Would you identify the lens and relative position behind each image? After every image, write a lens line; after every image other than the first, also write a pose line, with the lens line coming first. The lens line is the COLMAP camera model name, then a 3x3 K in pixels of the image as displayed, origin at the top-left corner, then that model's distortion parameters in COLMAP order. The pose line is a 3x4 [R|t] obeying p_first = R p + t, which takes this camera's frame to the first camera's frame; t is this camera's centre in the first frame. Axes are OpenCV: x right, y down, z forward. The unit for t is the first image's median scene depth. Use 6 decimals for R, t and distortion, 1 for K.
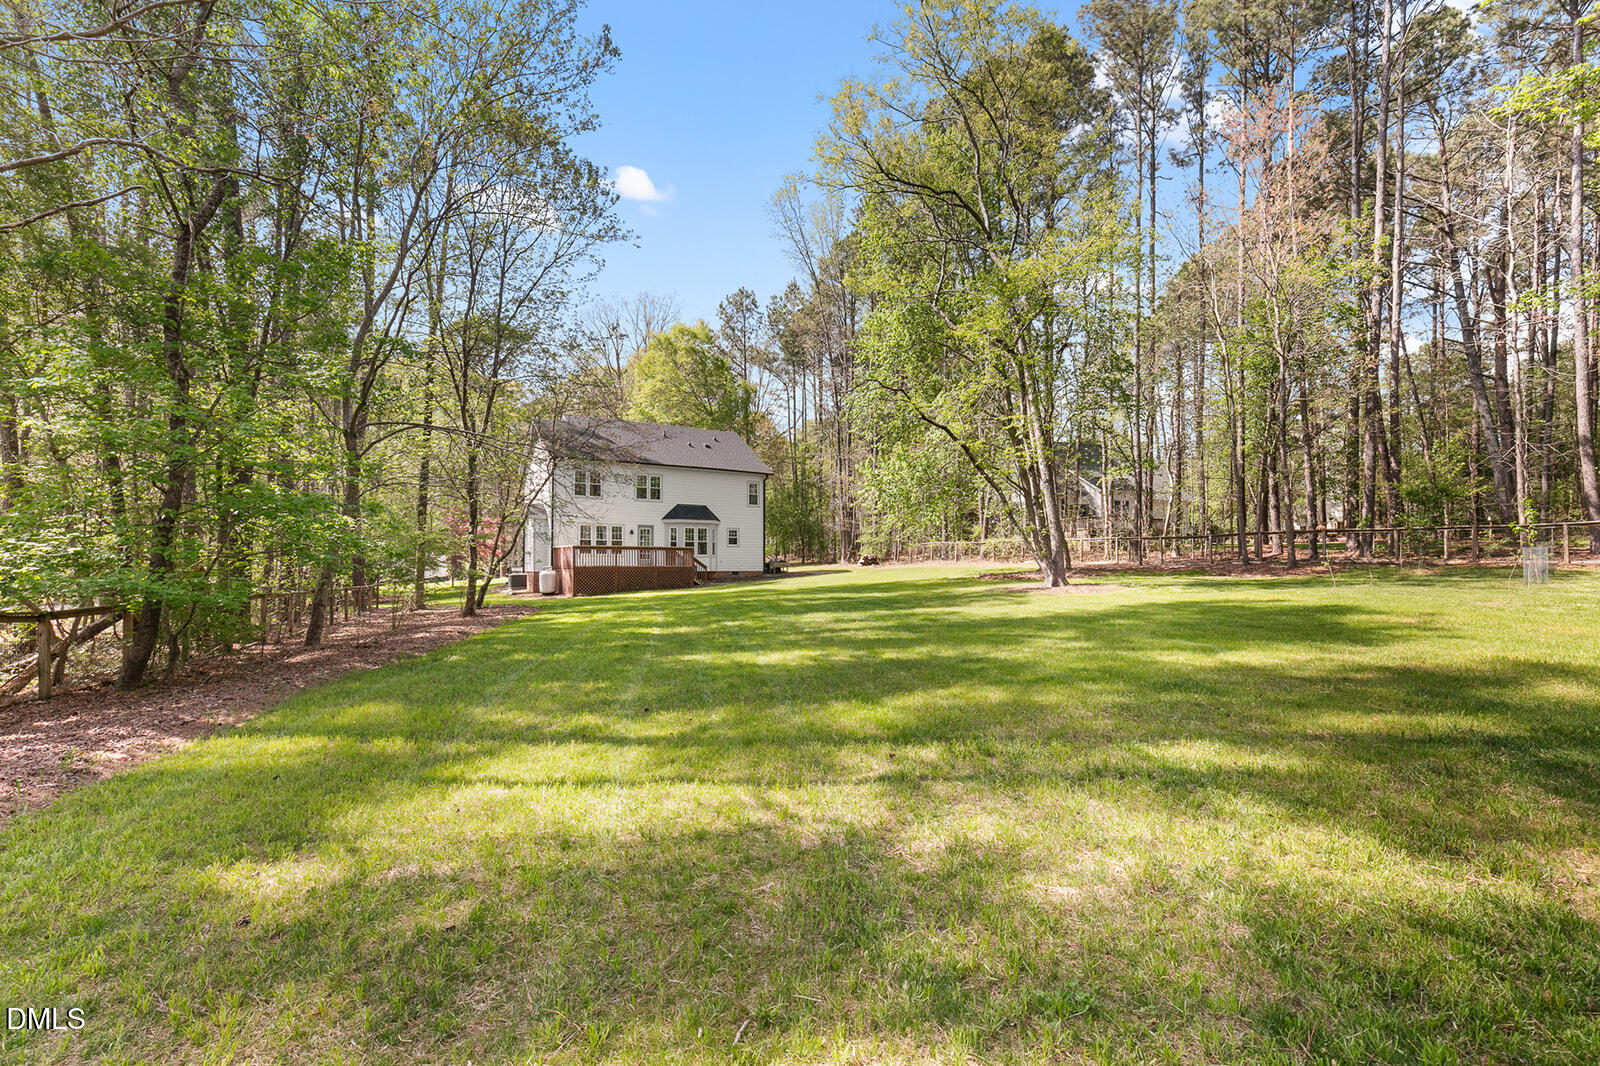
lens RADIAL K [[727.0, 0, 808.6], [0, 727.0, 545.7], [0, 0, 1]] dist [-0.000670, -0.000018]
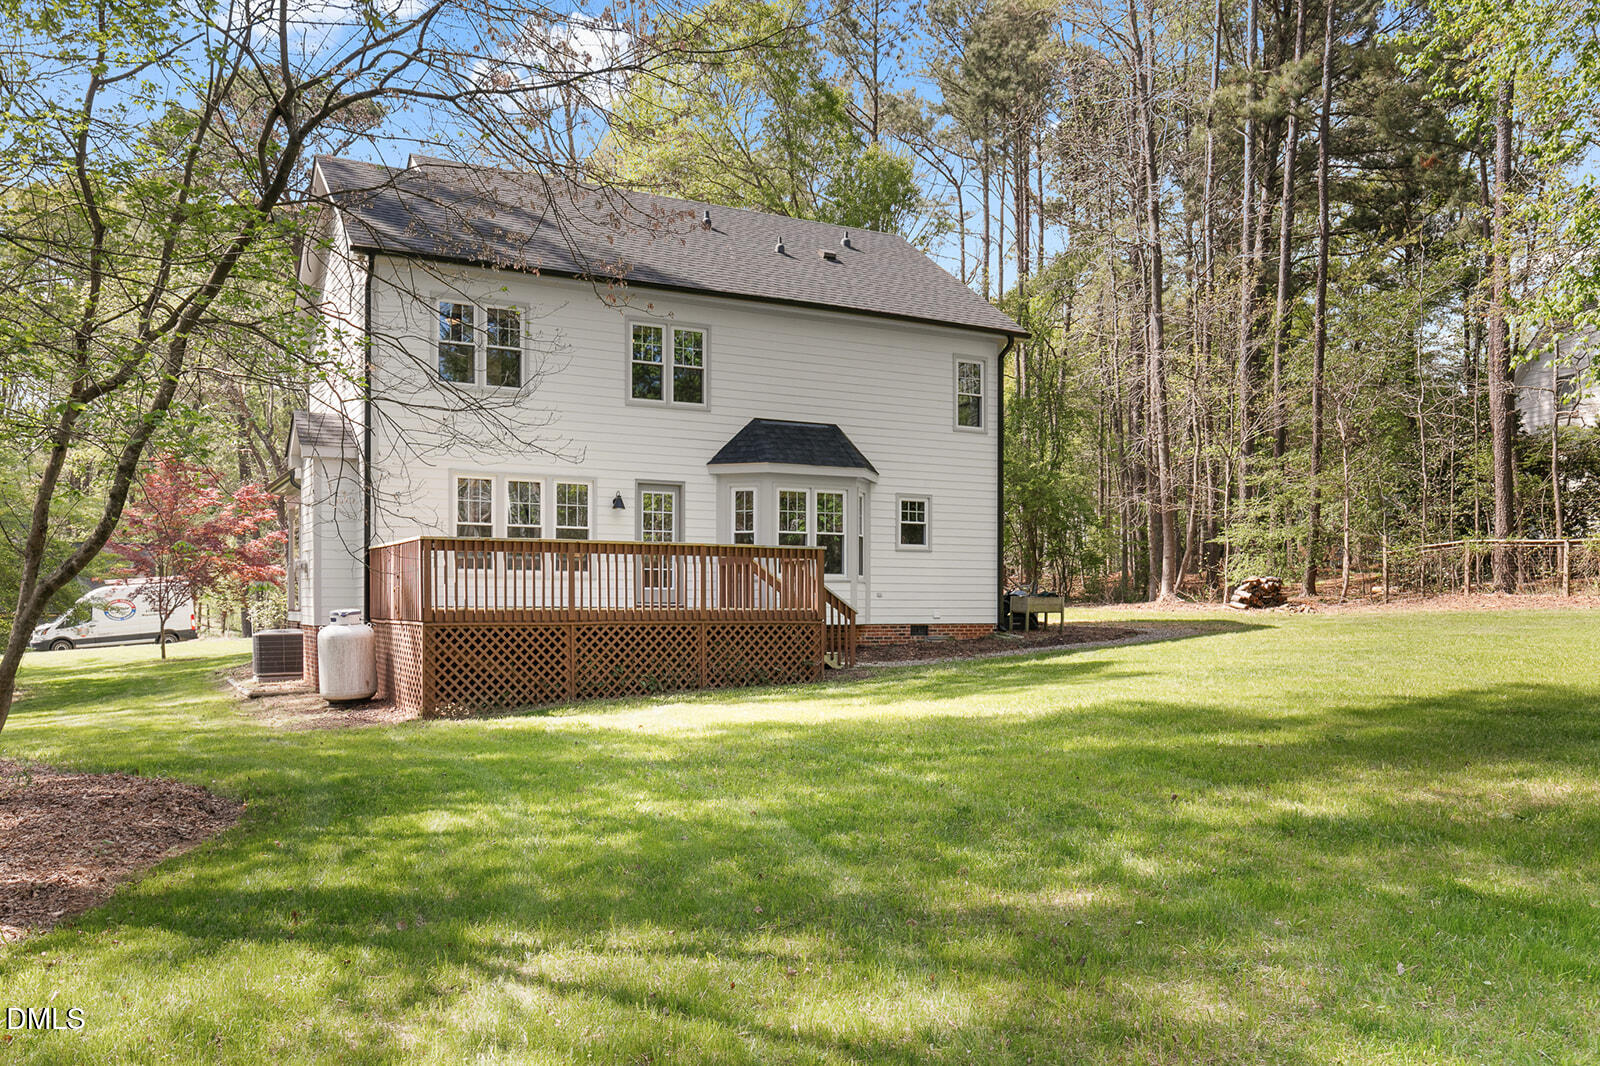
lens RADIAL K [[1300.4, 0, 811.3], [0, 1300.4, 613.7], [0, 0, 1]] dist [-0.033332, 0.002000]
pose [[0.997756, 0.002835, -0.066889, -0.117644], [-0.000531, 0.999407, 0.034439, 0.010307], [0.066947, -0.034326, 0.997166, 0.425813]]
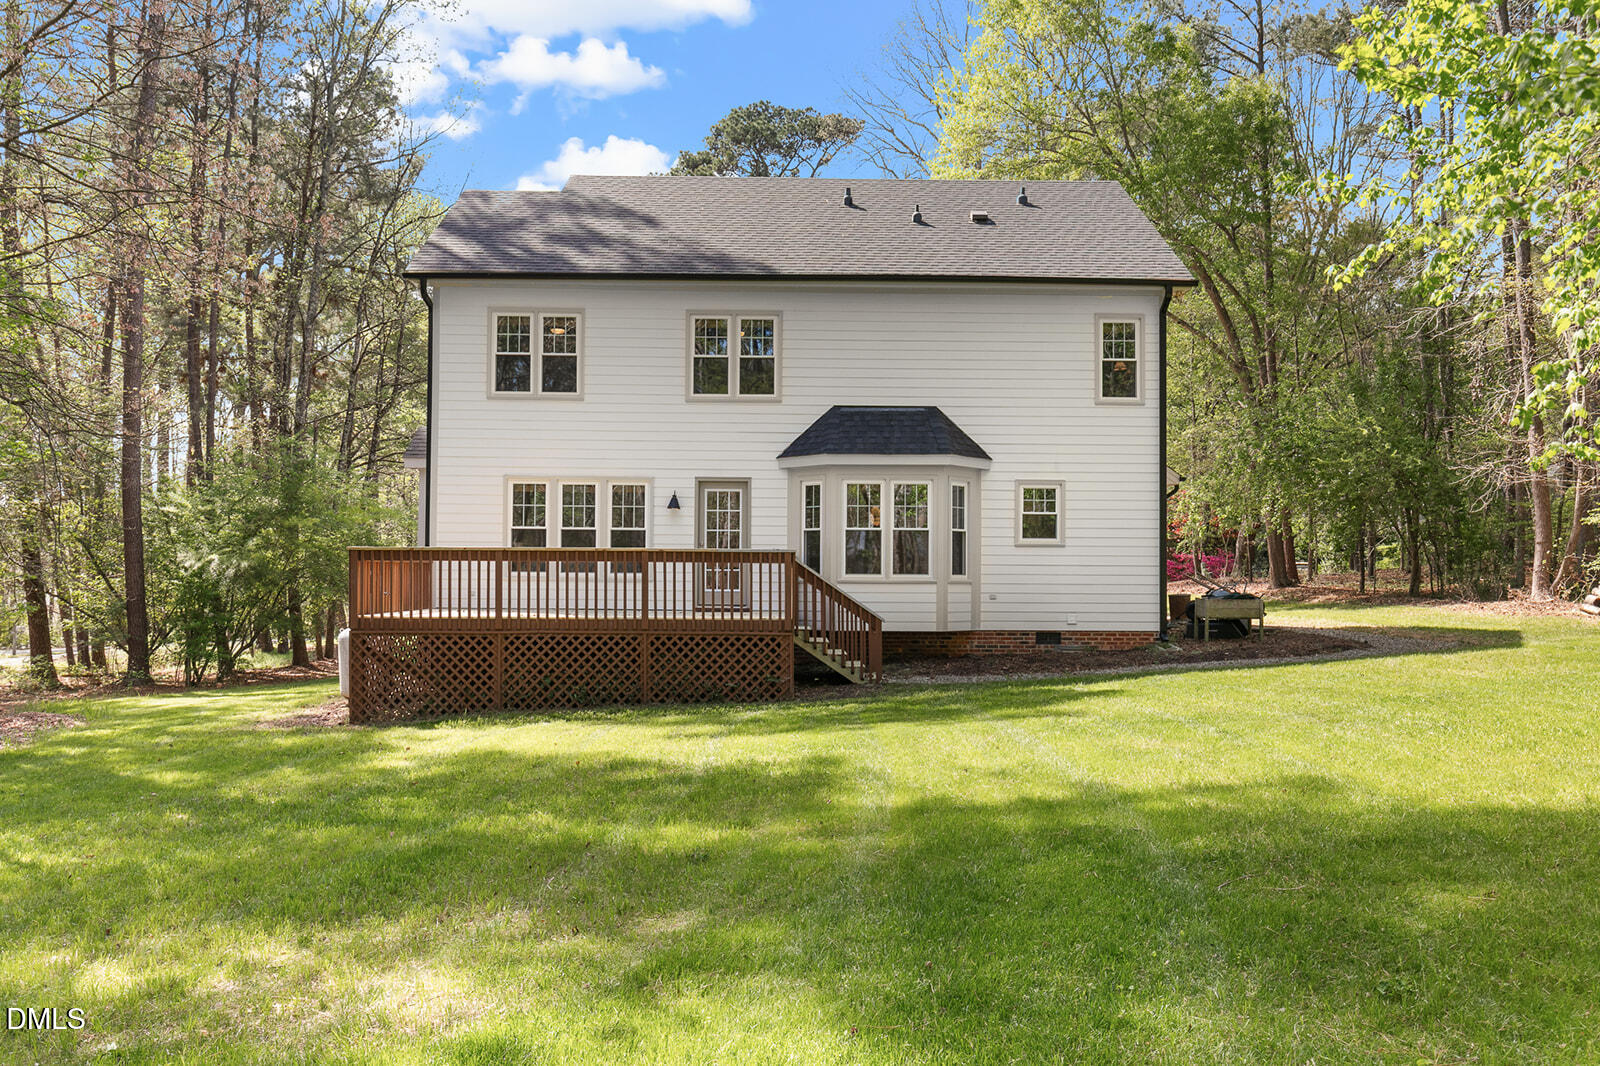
lens RADIAL K [[1300.4, 0, 802.3], [0, 1300.4, 535.6], [0, 0, 1]] dist [-0.033332, 0.002000]
pose [[0.851736, -0.015377, -0.523746, 0.090054], [0.010533, 0.999870, -0.012227, 0.002773], [0.523865, 0.004897, 0.851787, 0.545496]]
